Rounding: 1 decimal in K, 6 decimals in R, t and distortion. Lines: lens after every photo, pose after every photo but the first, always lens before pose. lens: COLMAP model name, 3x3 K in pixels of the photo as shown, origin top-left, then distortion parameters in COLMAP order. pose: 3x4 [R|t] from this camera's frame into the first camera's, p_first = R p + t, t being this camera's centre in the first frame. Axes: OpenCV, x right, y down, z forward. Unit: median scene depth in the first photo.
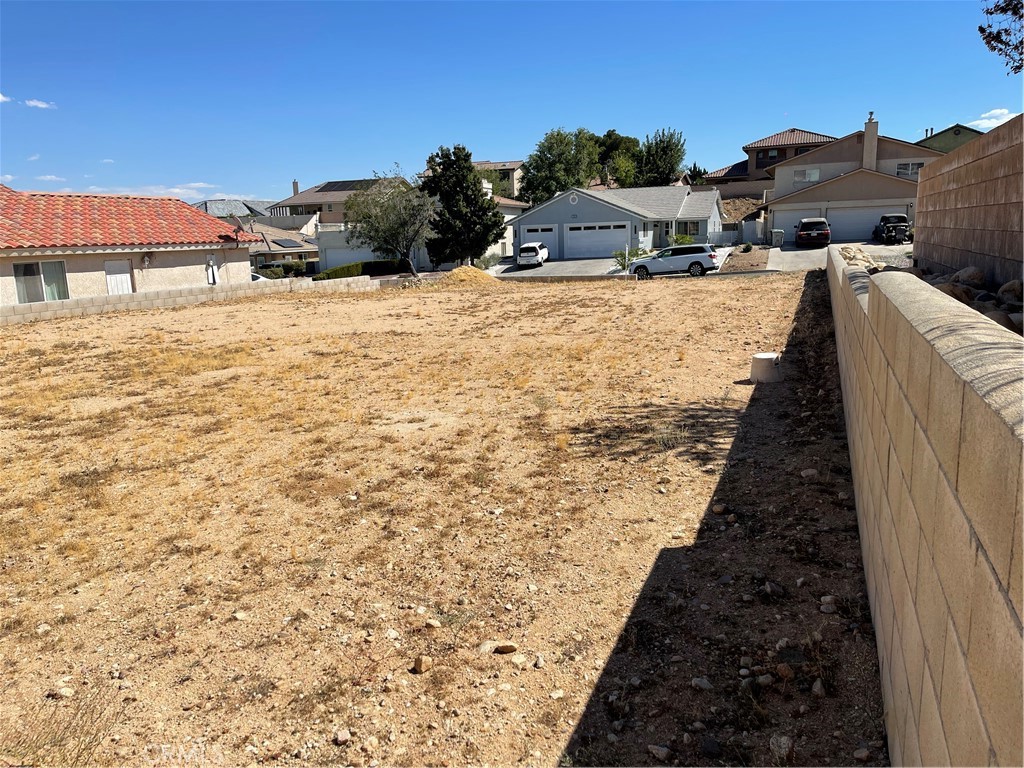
lens RADIAL K [[775.3, 0, 509.3], [0, 775.3, 383.1], [0, 0, 1]] dist [0.051073, -0.020502]
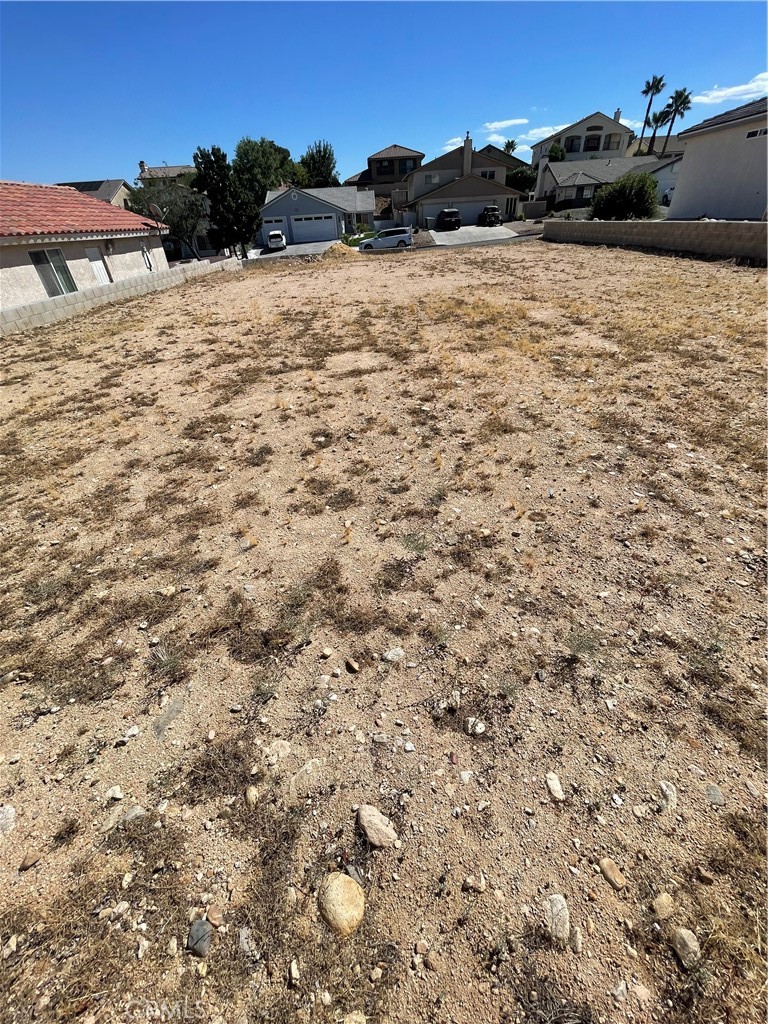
lens RADIAL K [[412.3, 0, 385.4], [0, 412.3, 504.4], [0, 0, 1]] dist [0.003242, 0.000169]
pose [[0.921969, -0.233973, 0.308594, -0.155252], [0.095121, 0.909264, 0.405206, -0.005431], [-0.375400, -0.344233, 0.860569, 0.064682]]
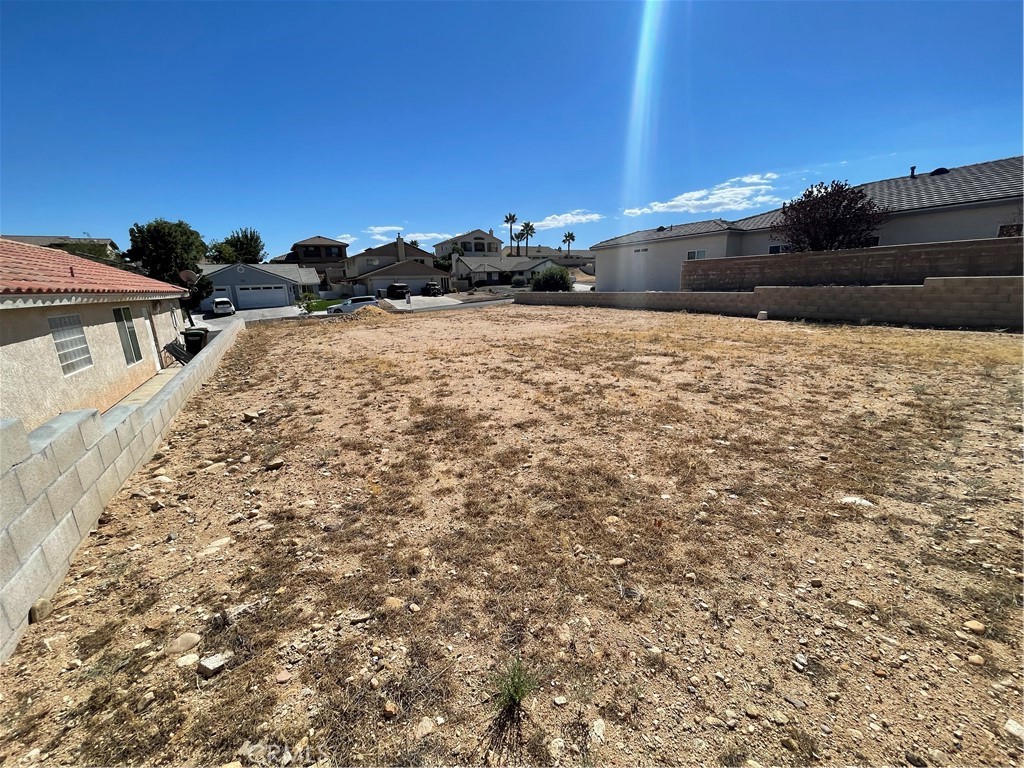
lens RADIAL K [[412.3, 0, 514.1], [0, 412.3, 387.2], [0, 0, 1]] dist [0.003242, 0.000169]
pose [[0.626800, -0.178879, 0.758370, -0.263684], [0.157343, 0.982298, 0.101652, -0.010389], [-0.763129, 0.055609, 0.643850, 0.102980]]
